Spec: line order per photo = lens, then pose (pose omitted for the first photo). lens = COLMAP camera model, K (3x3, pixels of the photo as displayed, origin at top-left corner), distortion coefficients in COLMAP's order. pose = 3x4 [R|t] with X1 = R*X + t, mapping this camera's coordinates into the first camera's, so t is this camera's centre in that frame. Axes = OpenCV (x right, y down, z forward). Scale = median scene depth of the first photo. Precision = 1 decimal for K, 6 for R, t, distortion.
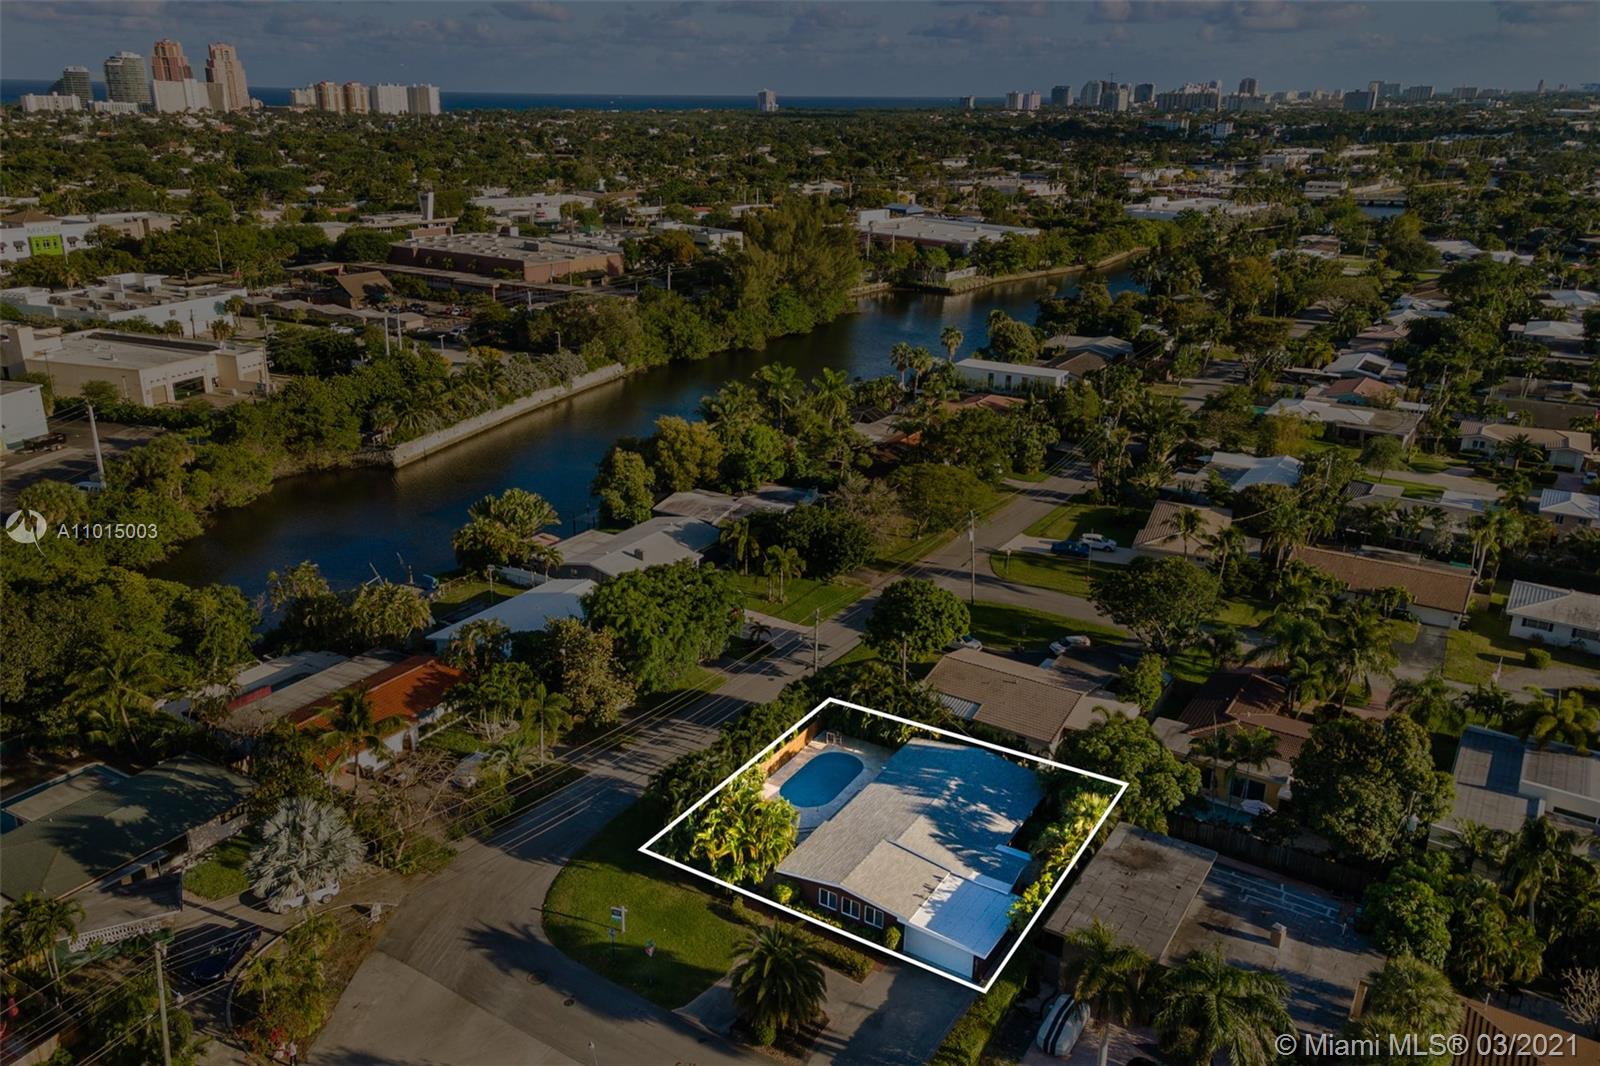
lens RADIAL K [[1187.3, 0, 800.0], [0, 1187.3, 533.0], [0, 0, 1]] dist [0.033628, 0.008452]
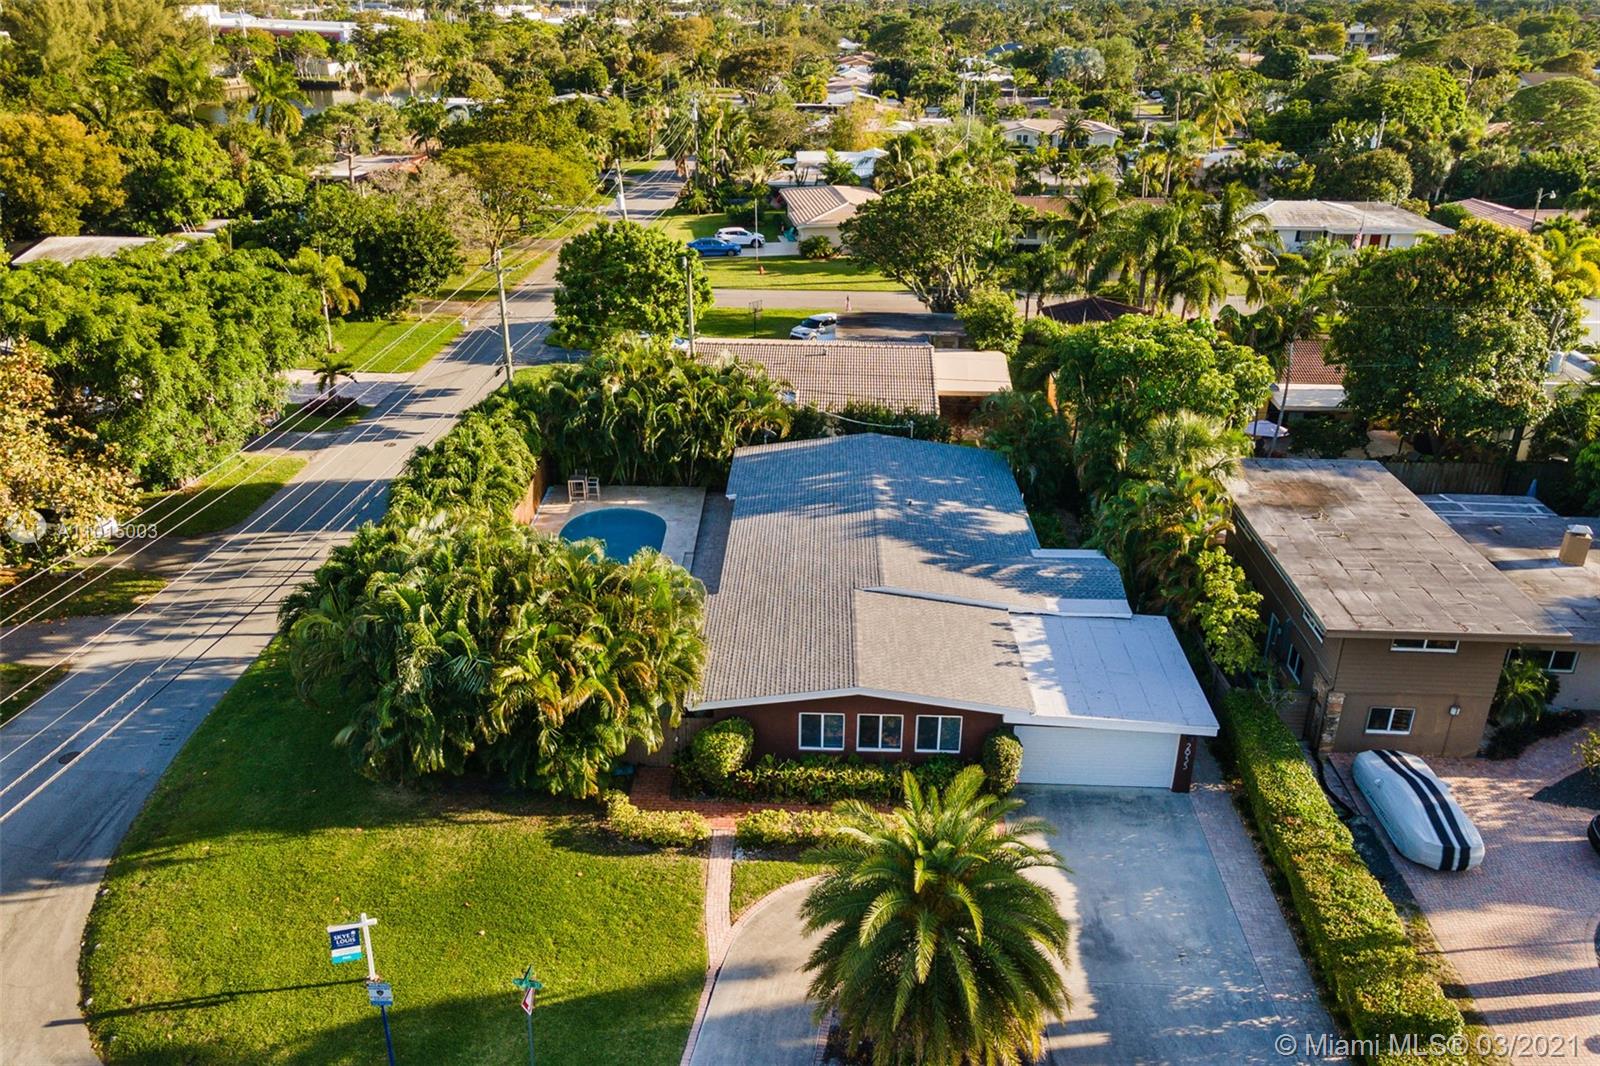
lens RADIAL K [[1187.3, 0, 800.0], [0, 1187.3, 533.0], [0, 0, 1]] dist [0.033628, 0.008452]
pose [[0.864973, -0.218340, 0.451829, -0.134427], [0.175387, 0.975135, 0.135463, 0.138923], [-0.470171, -0.037927, 0.881760, 0.492552]]
